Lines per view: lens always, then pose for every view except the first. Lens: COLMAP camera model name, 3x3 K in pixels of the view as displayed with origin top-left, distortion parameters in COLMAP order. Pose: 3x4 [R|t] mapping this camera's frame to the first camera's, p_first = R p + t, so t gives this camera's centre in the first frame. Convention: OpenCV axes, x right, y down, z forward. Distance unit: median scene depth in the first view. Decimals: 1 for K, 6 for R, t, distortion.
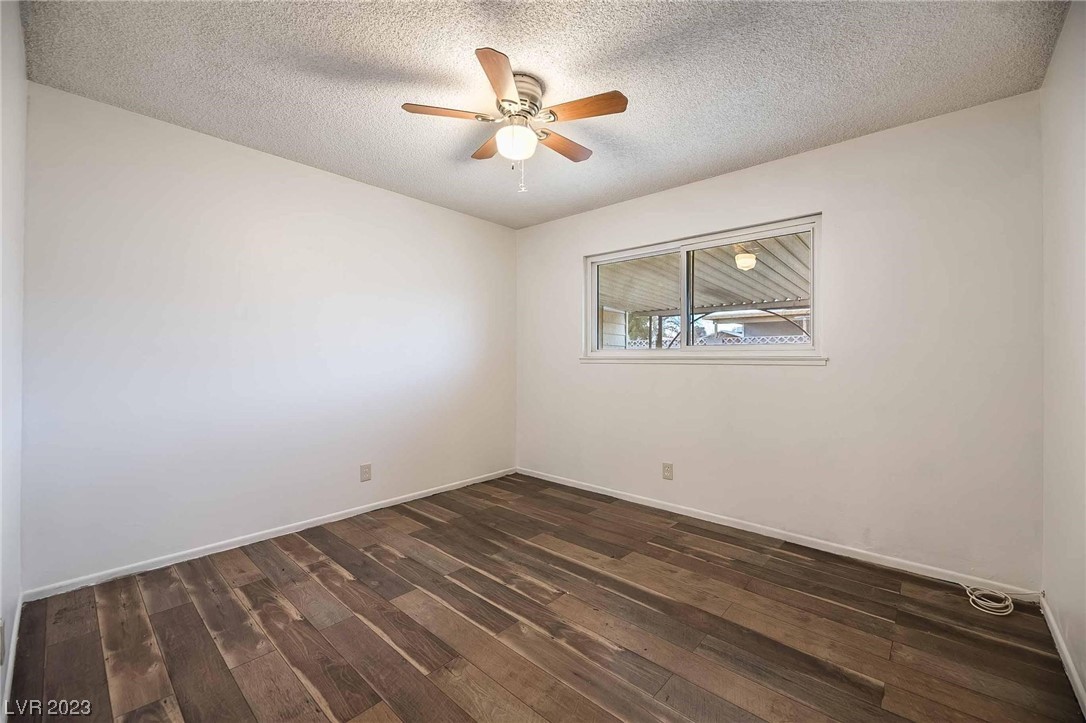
lens RADIAL K [[439.3, 0, 542.8], [0, 439.3, 359.6], [0, 0, 1]] dist [0.001889, -0.002206]
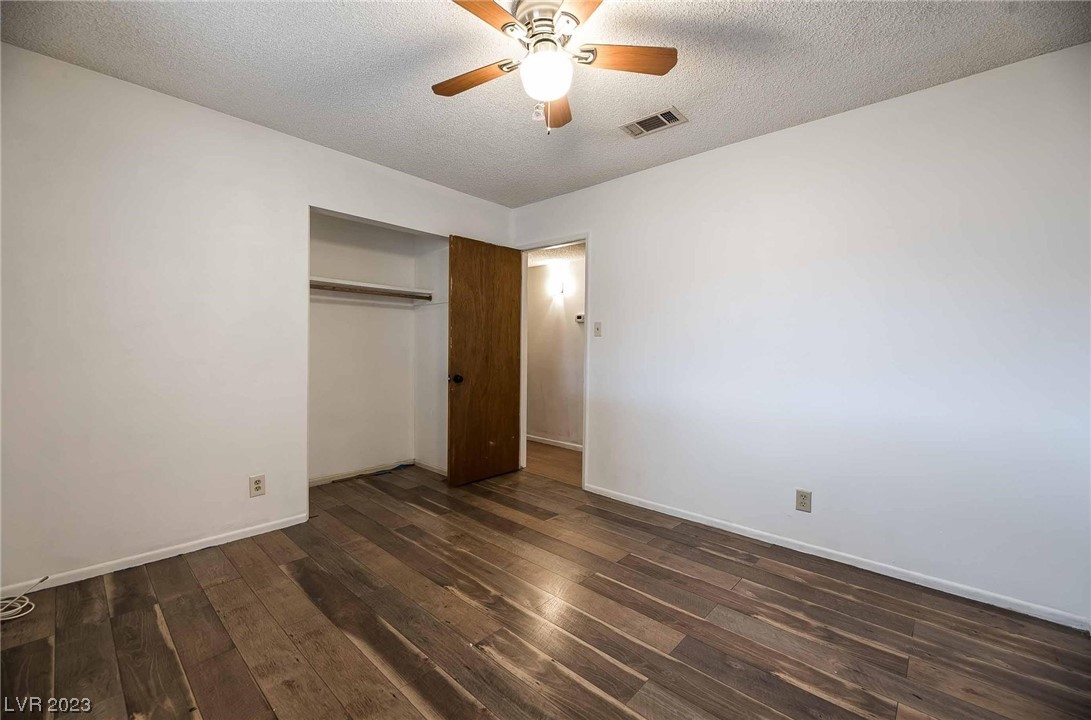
lens RADIAL K [[441.4, 0, 545.8], [0, 441.4, 355.9], [0, 0, 1]] dist [0.001889, -0.002206]
pose [[-0.999812, -0.019161, 0.003114, -0.075733], [-0.019098, 0.999633, 0.019203, -0.001864], [-0.003481, 0.019140, -0.999811, 1.959107]]
